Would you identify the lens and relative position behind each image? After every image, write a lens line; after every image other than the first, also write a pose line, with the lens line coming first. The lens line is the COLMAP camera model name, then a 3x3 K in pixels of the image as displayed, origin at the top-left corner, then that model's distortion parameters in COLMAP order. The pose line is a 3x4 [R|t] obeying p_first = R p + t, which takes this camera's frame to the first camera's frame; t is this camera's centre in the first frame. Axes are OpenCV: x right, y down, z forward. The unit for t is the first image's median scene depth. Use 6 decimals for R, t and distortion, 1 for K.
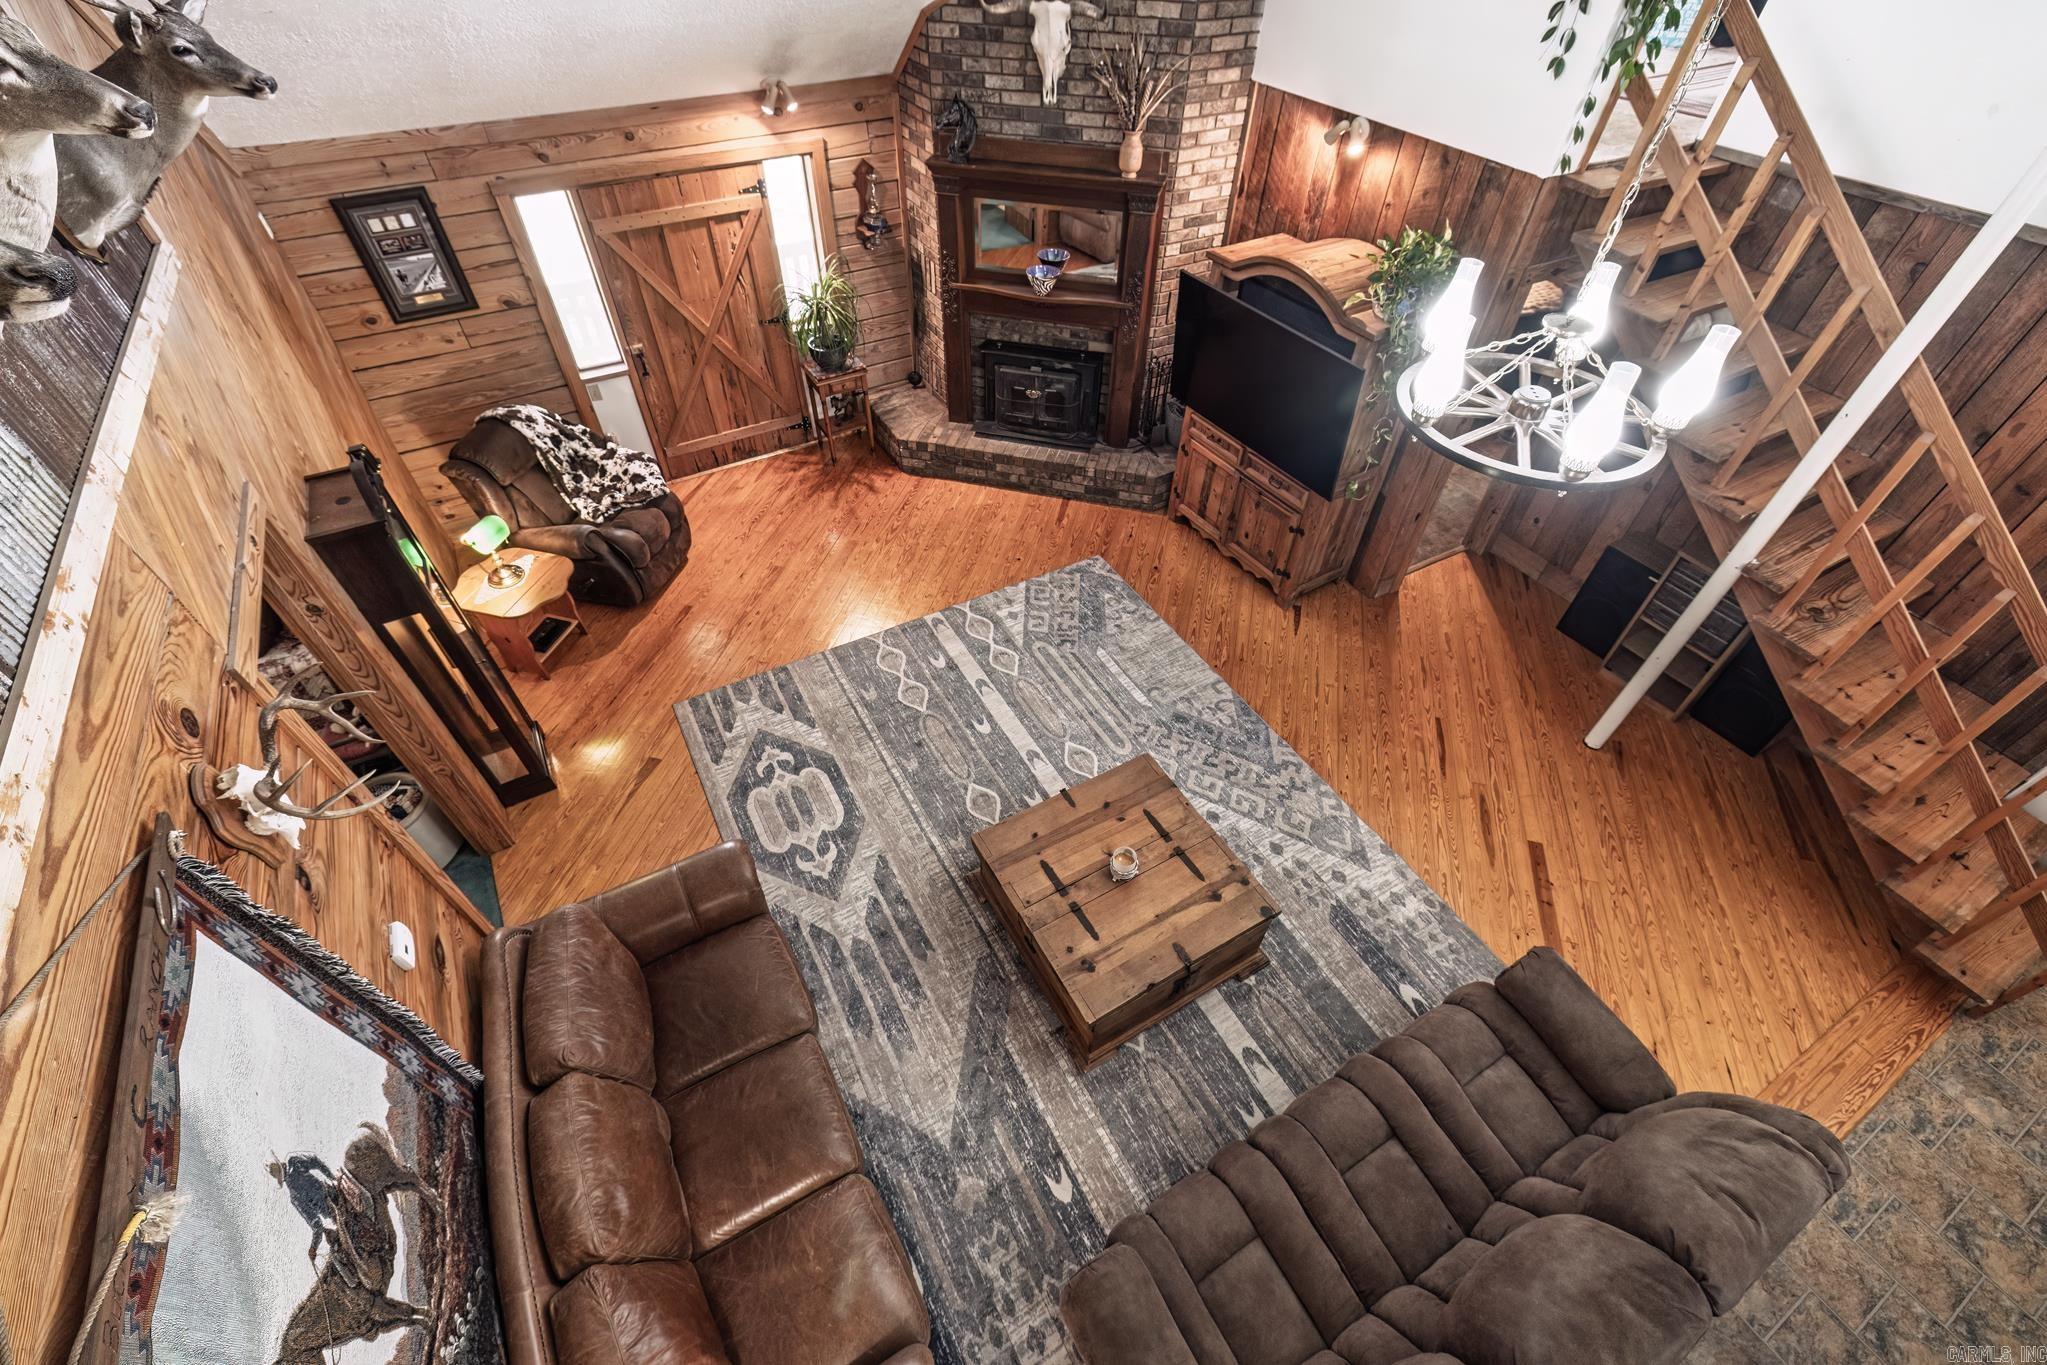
lens RADIAL K [[856.6, 0, 1012.5], [0, 856.6, 683.4], [0, 0, 1]] dist [0.002877, 0.000594]
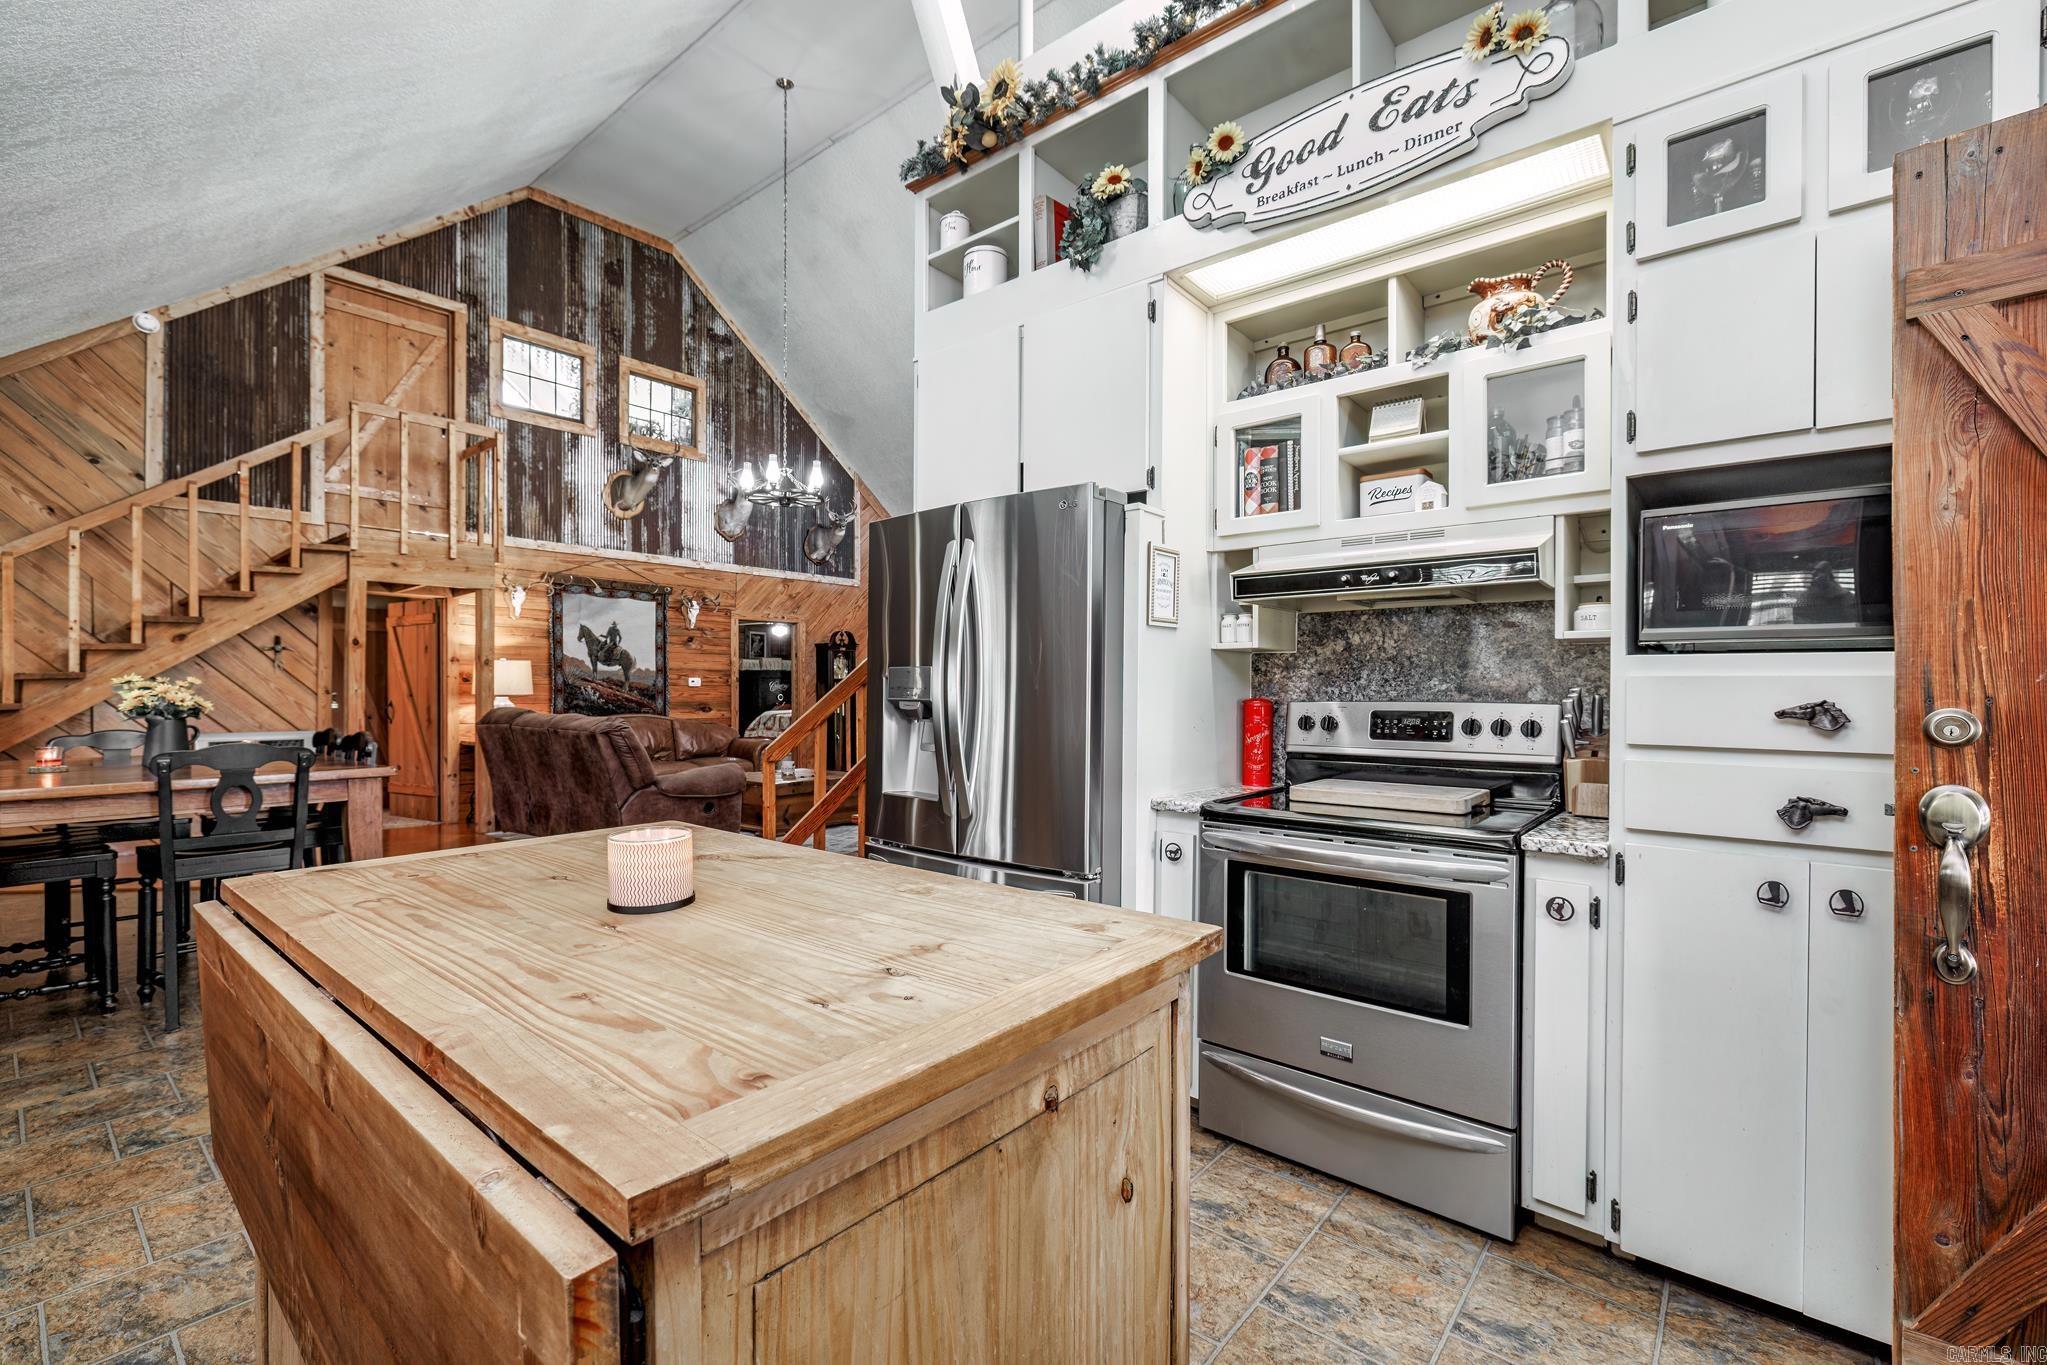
lens RADIAL K [[854.8, 0, 1040.1], [0, 854.8, 689.1], [0, 0, 1]] dist [-0.001255, 0.000294]
pose [[0.374131, -0.004671, -0.927364, 1.627223], [-0.672110, 0.687644, -0.274616, 0.173654], [0.638979, 0.726033, 0.254130, 0.533515]]
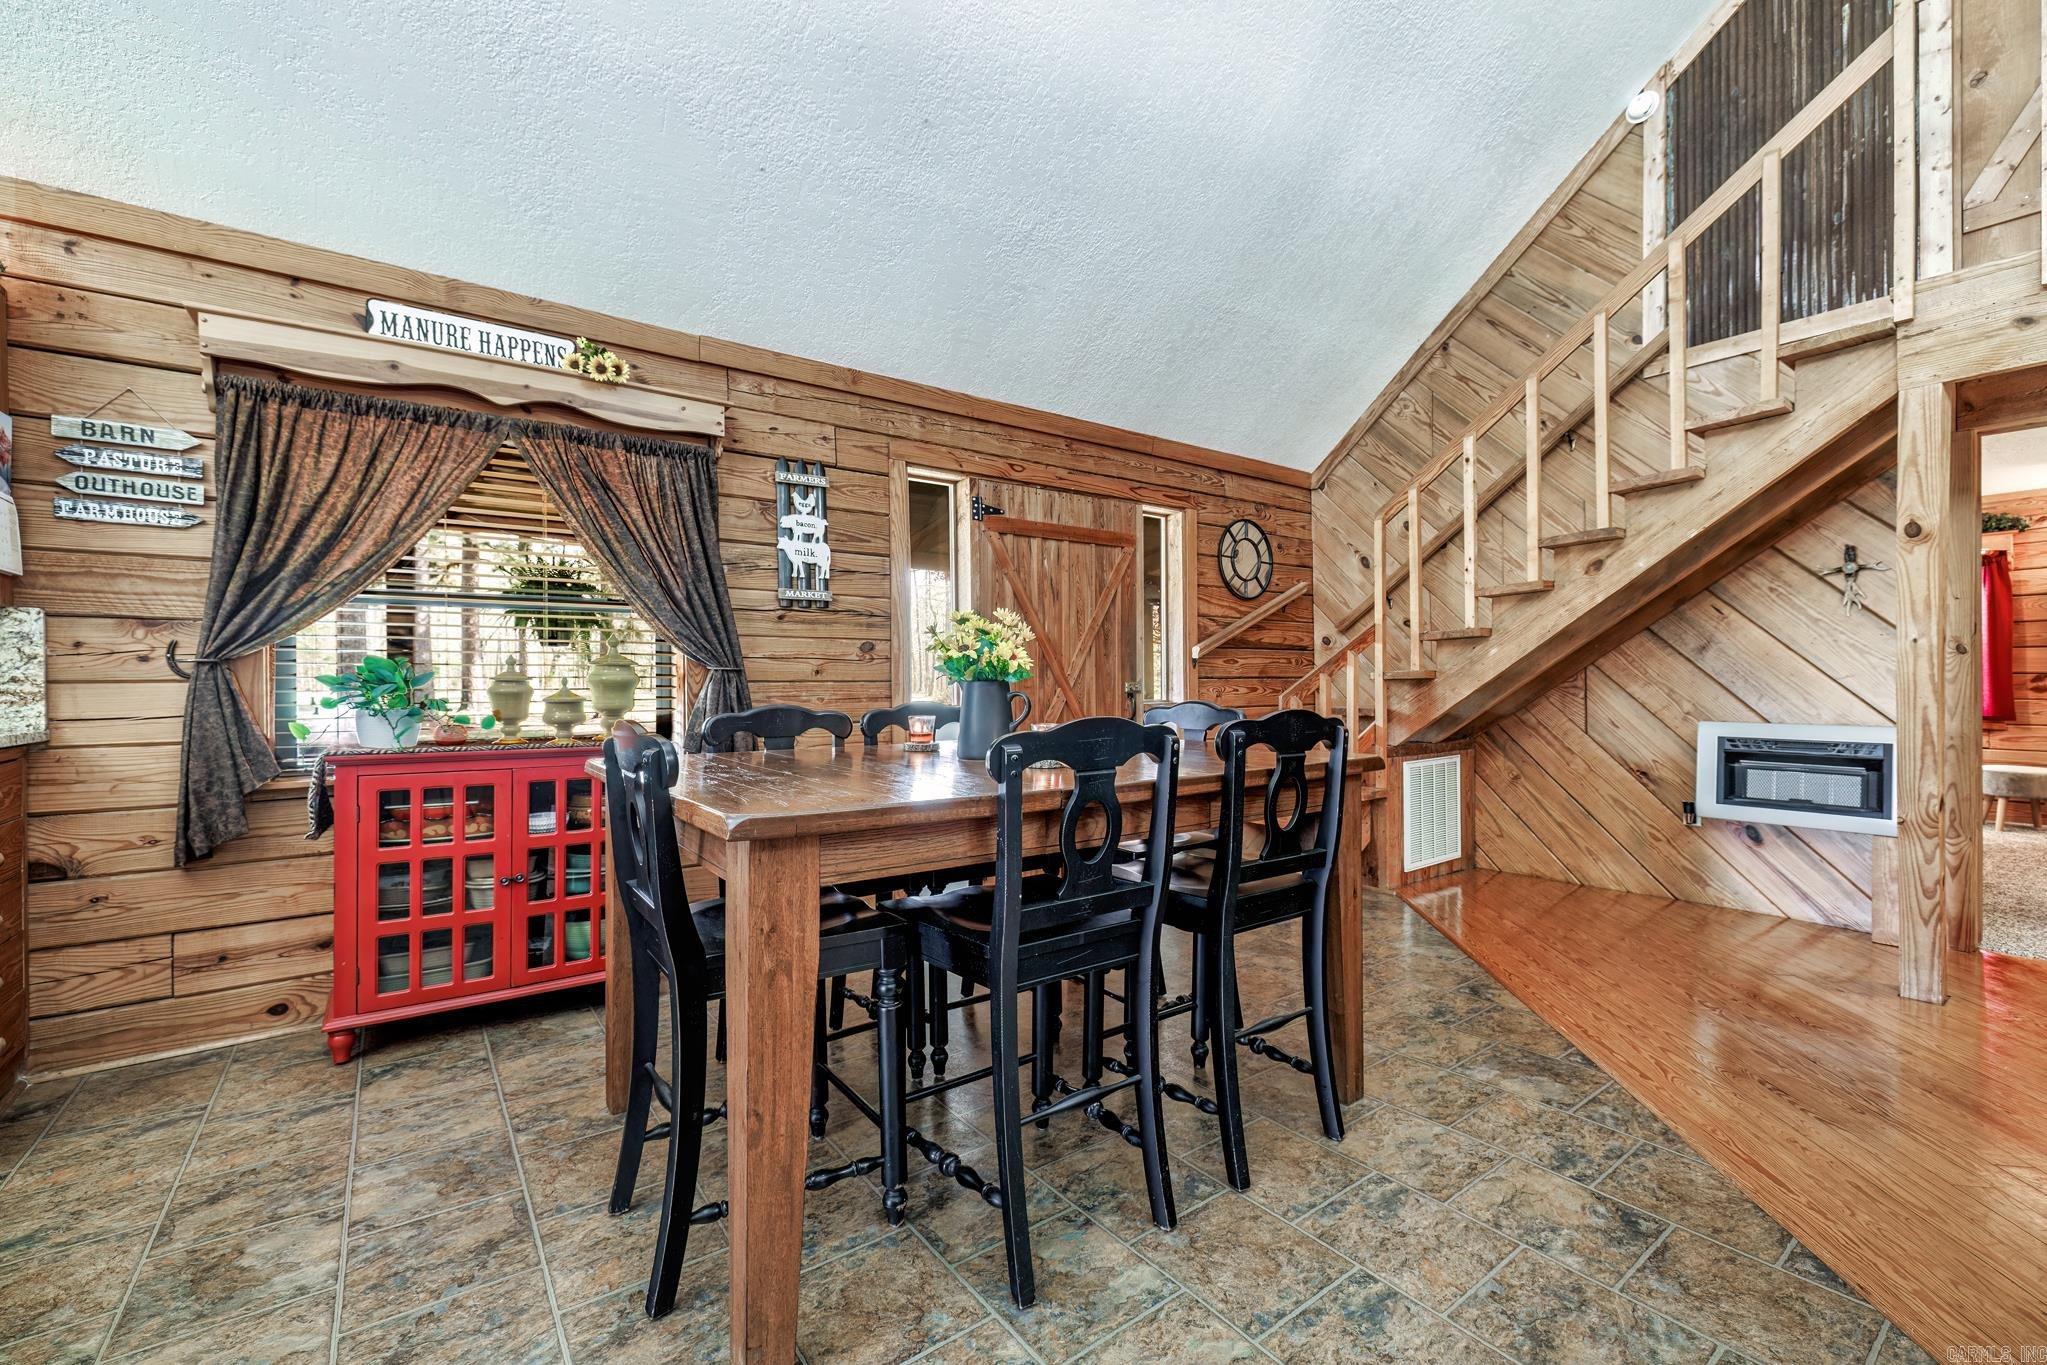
lens RADIAL K [[852.4, 0, 1008.1], [0, 852.4, 680.5], [0, 0, 1]] dist [0.000306, -0.000079]
pose [[-0.994192, 0.000050, -0.107617, 0.730953], [-0.077971, 0.688914, 0.720638, 0.173419], [0.074175, 0.724843, -0.684909, 0.563651]]
